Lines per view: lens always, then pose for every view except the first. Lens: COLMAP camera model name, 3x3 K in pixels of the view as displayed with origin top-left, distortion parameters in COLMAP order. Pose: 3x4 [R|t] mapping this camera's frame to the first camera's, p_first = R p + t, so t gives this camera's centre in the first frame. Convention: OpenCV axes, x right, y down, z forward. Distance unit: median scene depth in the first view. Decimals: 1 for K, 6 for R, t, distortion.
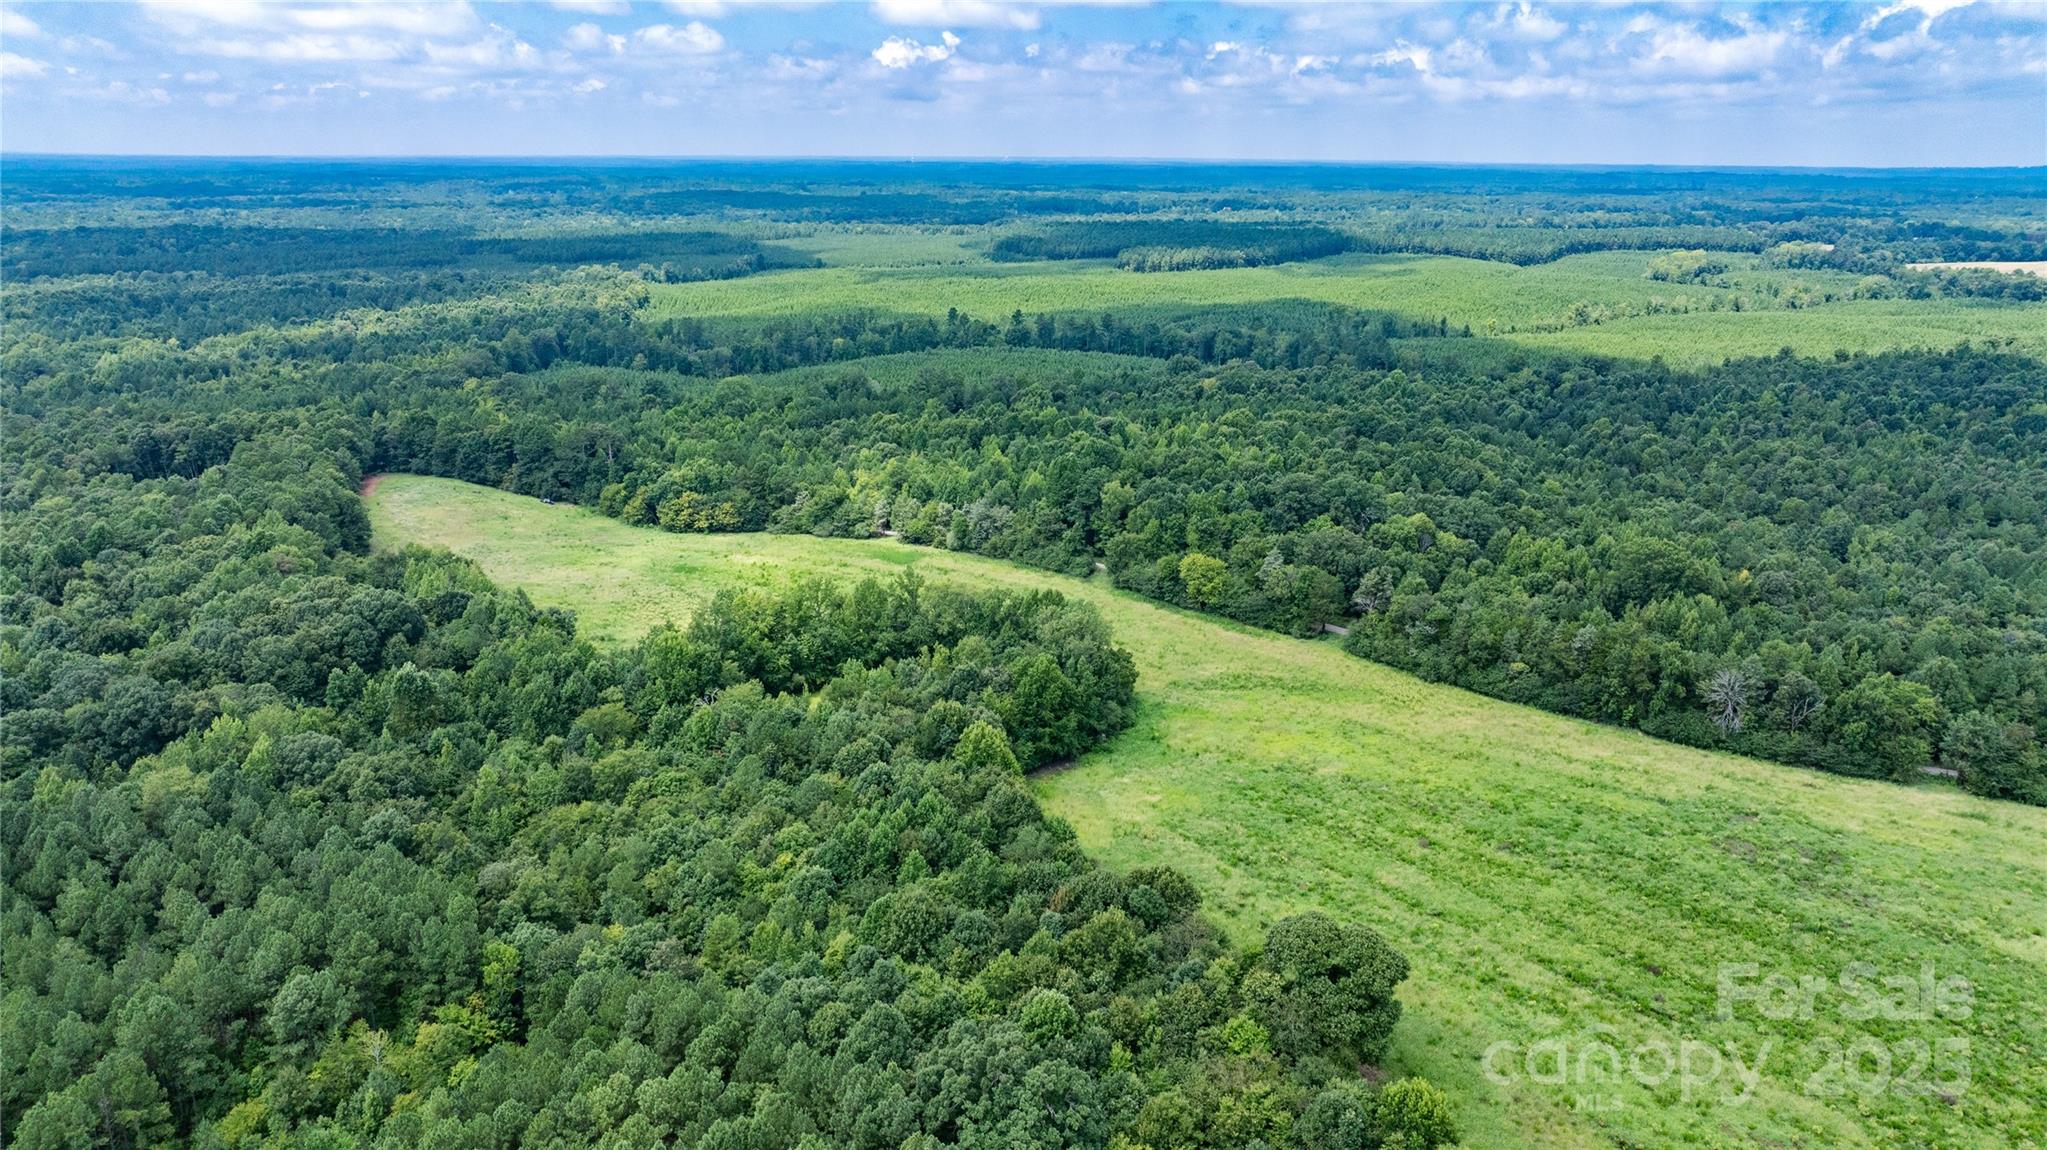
lens RADIAL K [[1442.9, 0, 1054.4], [0, 1442.9, 559.9], [0, 0, 1]] dist [-0.014660, -0.005957]
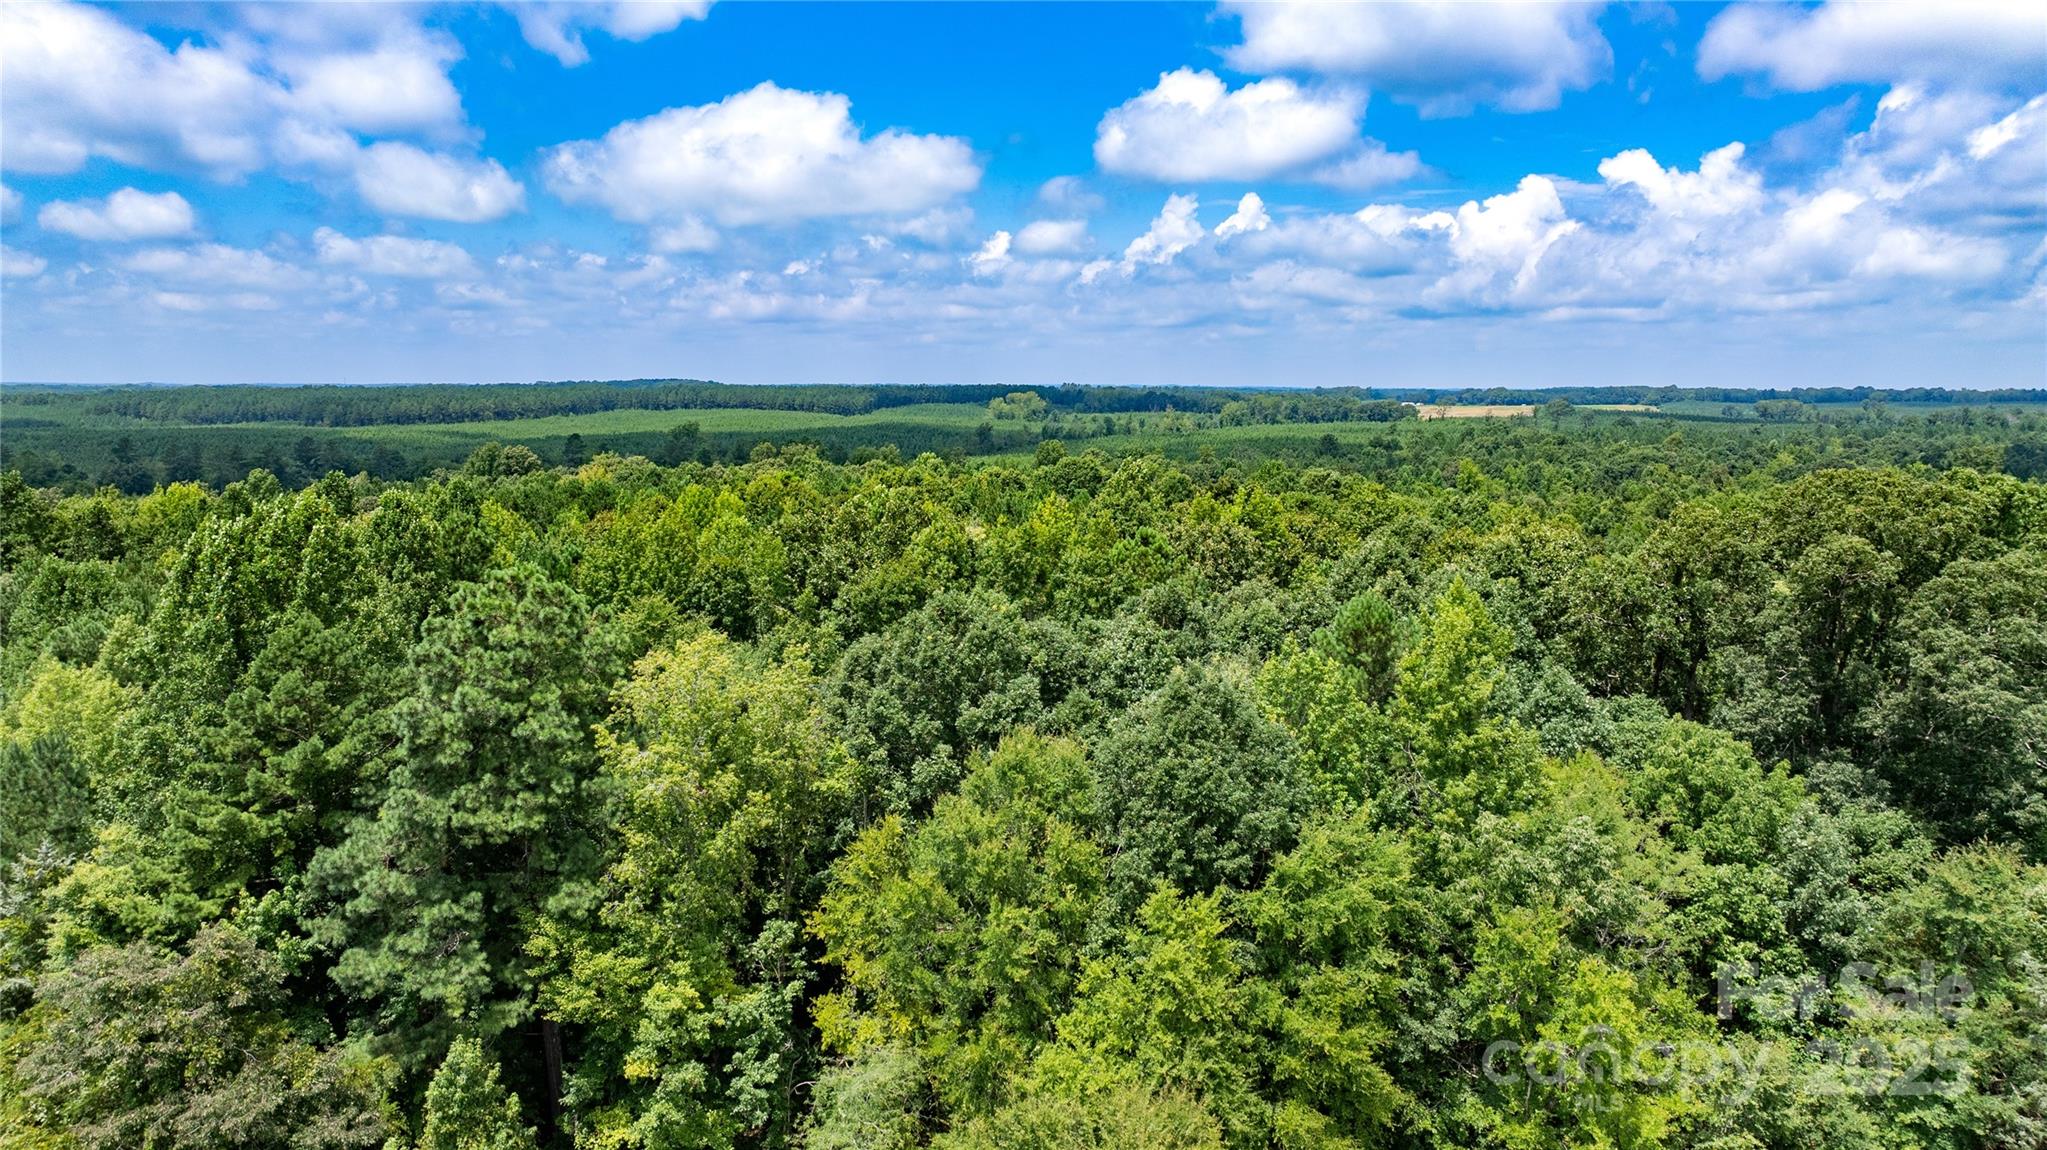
lens RADIAL K [[1432.0, 0, 1030.4], [0, 1432.0, 569.0], [0, 0, 1]] dist [-0.020581, 0.007364]
pose [[0.857031, -0.067256, 0.510856, 0.000212], [0.142308, 0.983778, -0.109224, -0.049334], [-0.495223, 0.166307, 0.852699, 1.030800]]
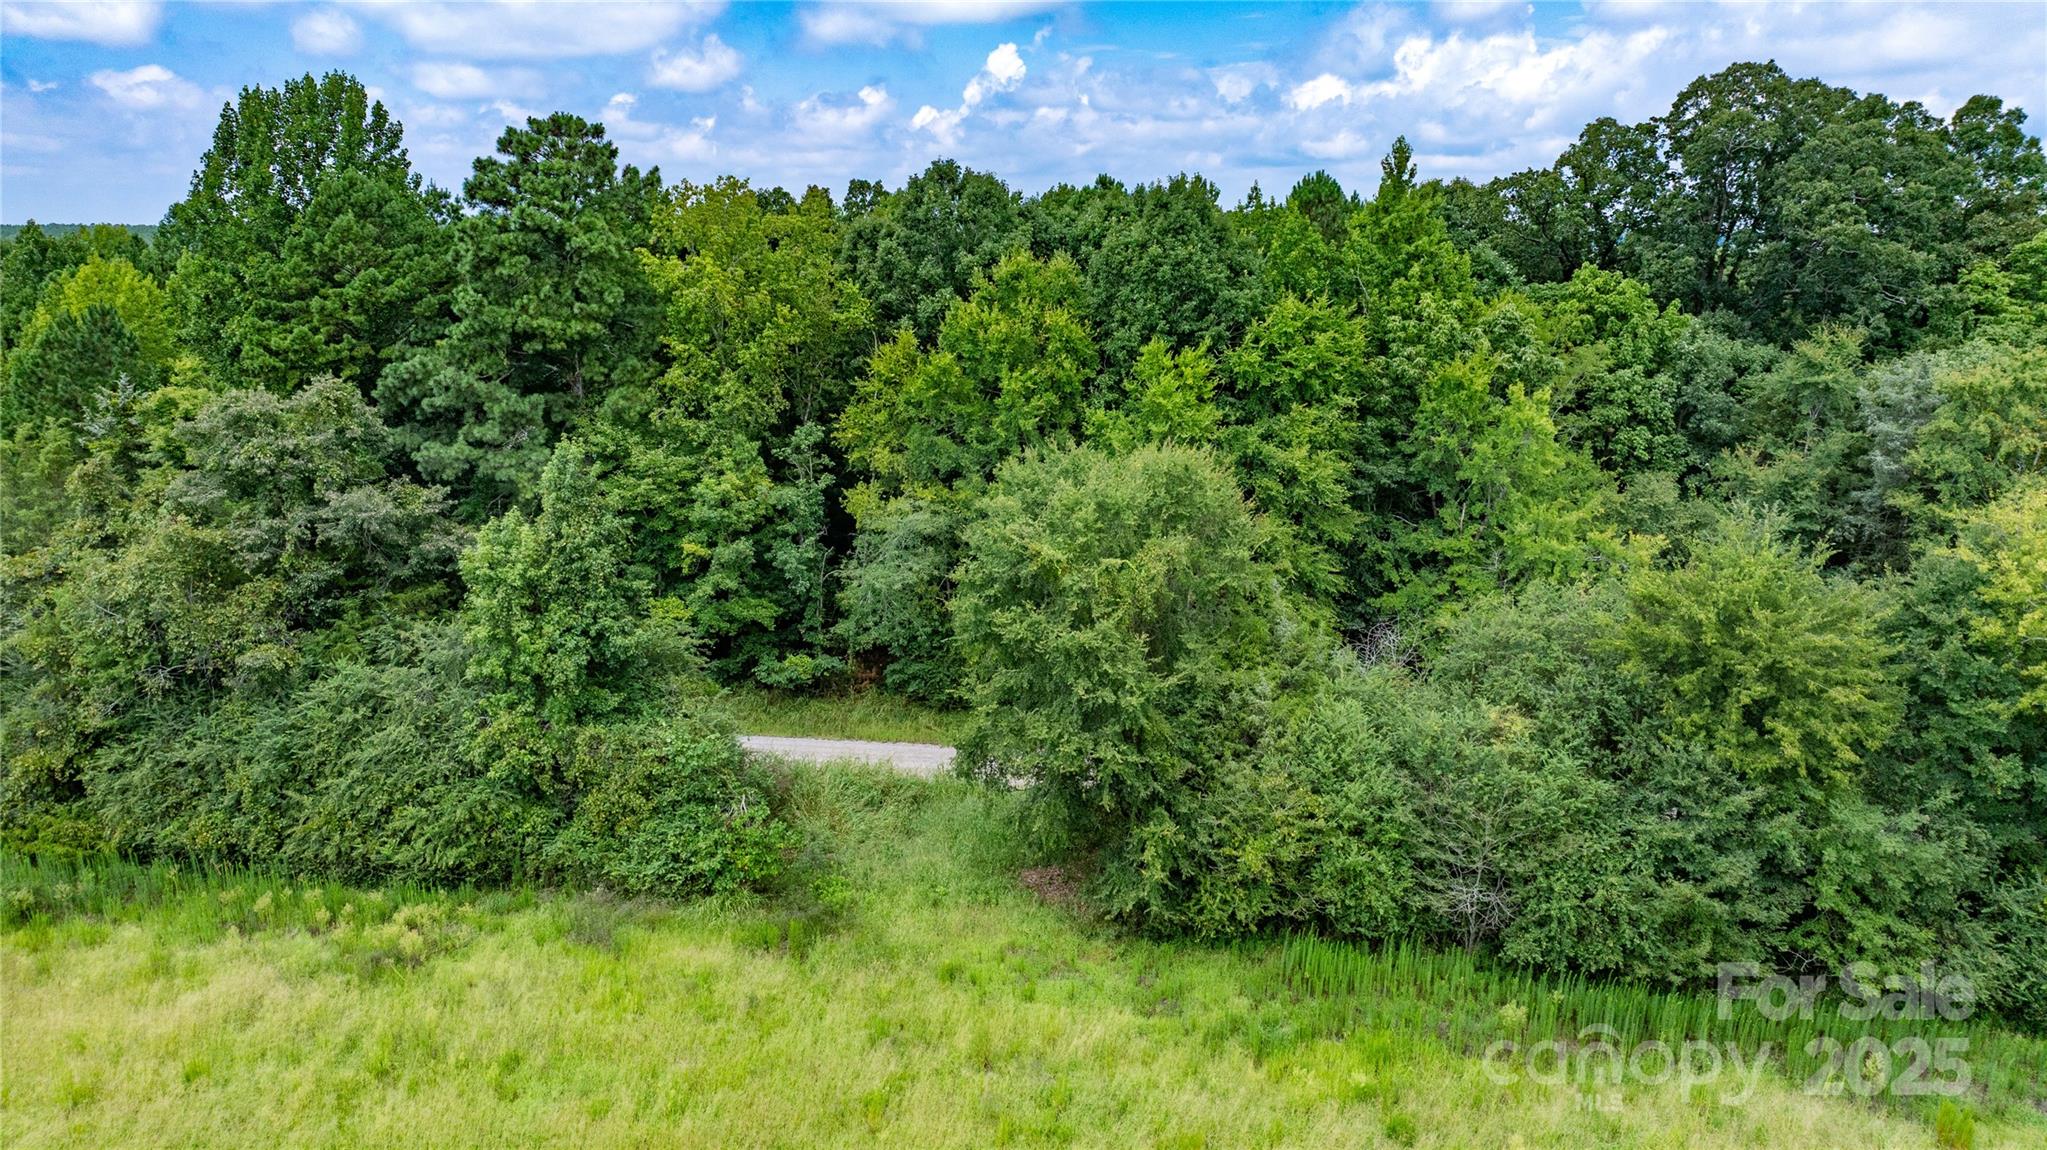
lens RADIAL K [[1445.1, 0, 1054.2], [0, 1445.1, 551.4], [0, 0, 1]] dist [-0.020455, 0.007588]
pose [[0.814551, -0.137197, 0.563634, -0.024042], [0.165824, 0.986155, 0.000399, -0.012208], [-0.555886, 0.093139, 0.826024, 1.021876]]
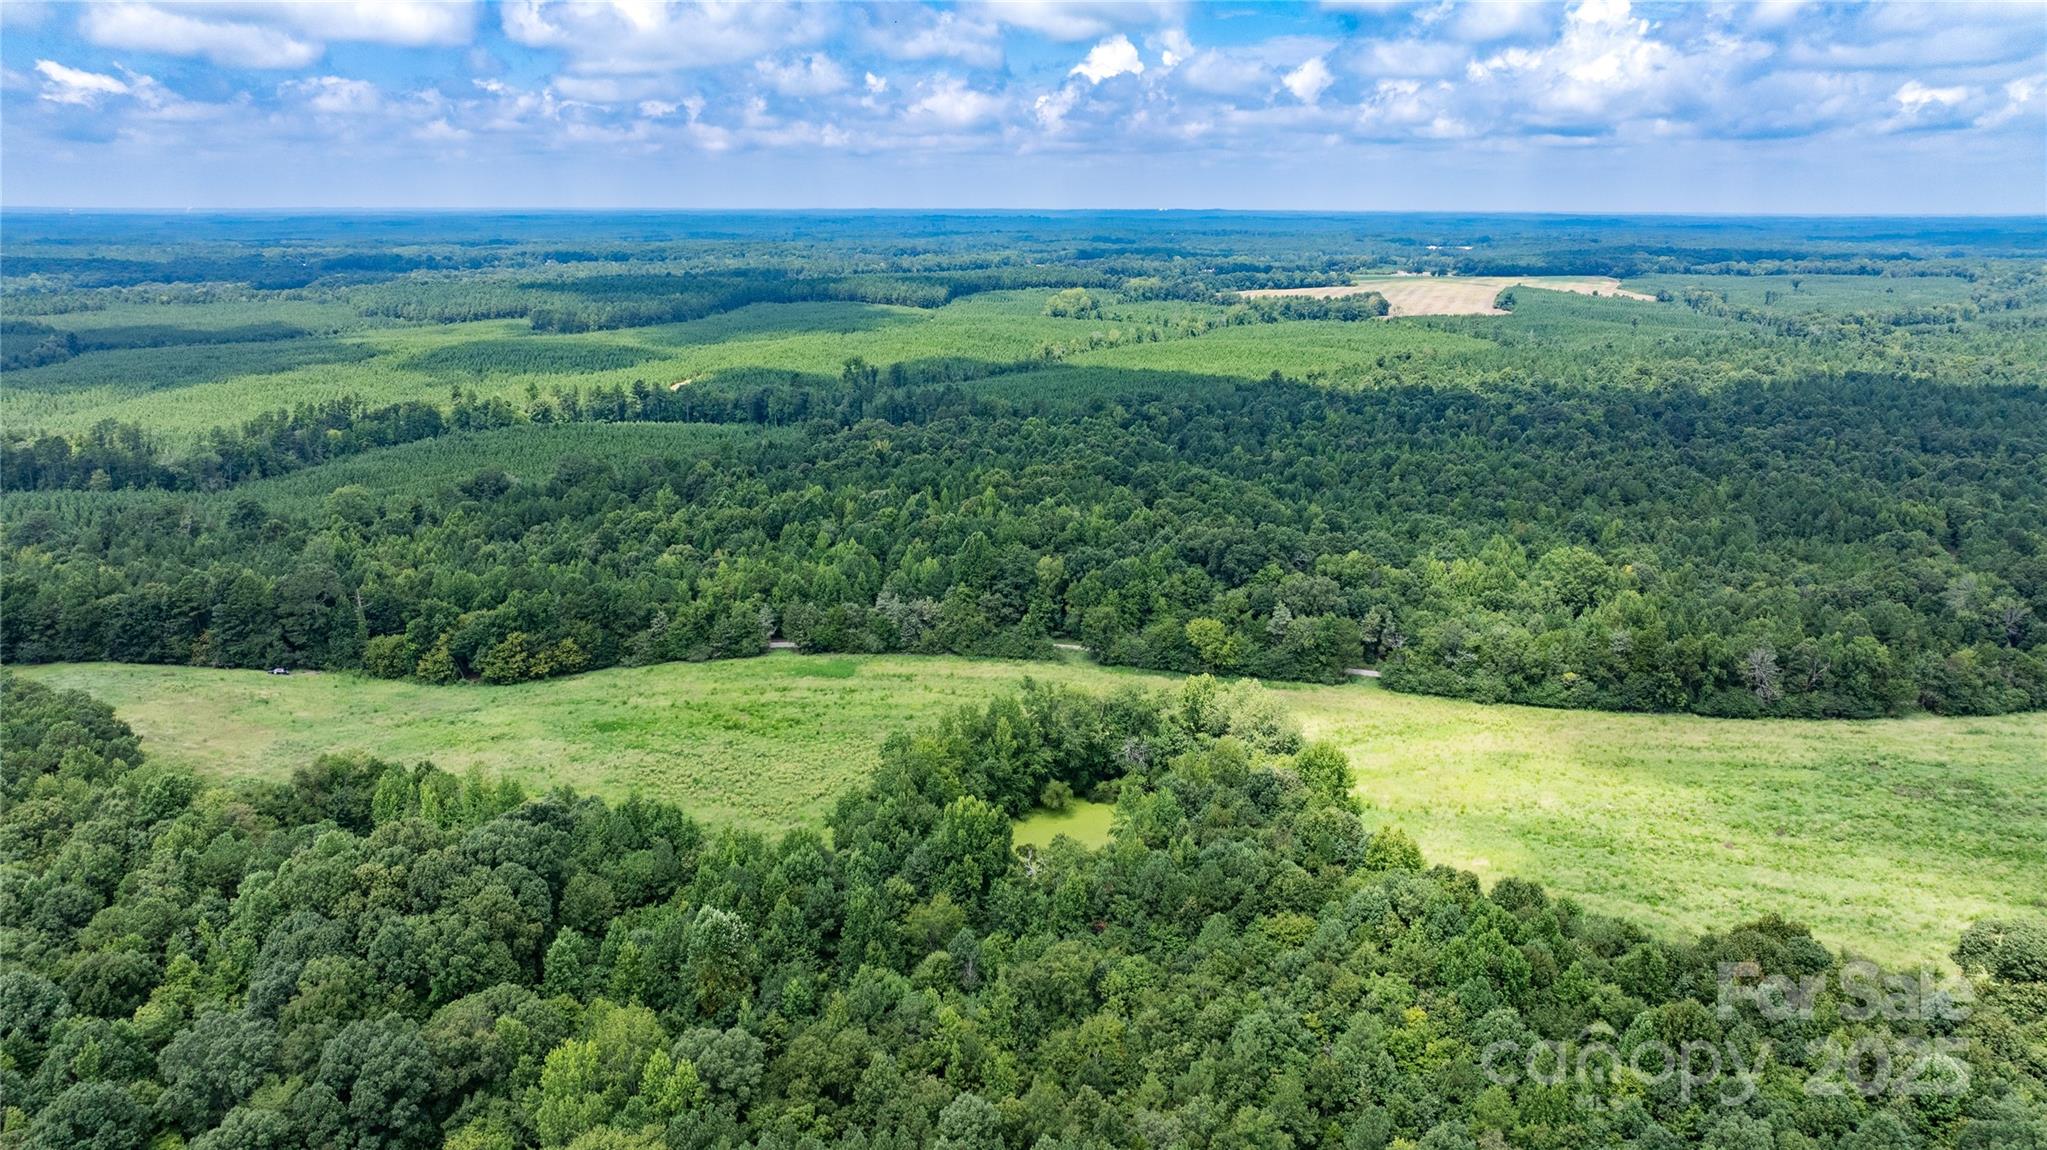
lens RADIAL K [[1432.0, 0, 1030.4], [0, 1432.0, 569.0], [0, 0, 1]] dist [-0.020581, 0.007364]
pose [[0.873093, -0.125076, 0.471237, -0.496876], [0.135330, 0.990725, 0.012224, -0.070346], [-0.468395, 0.053100, 0.881922, 0.195774]]
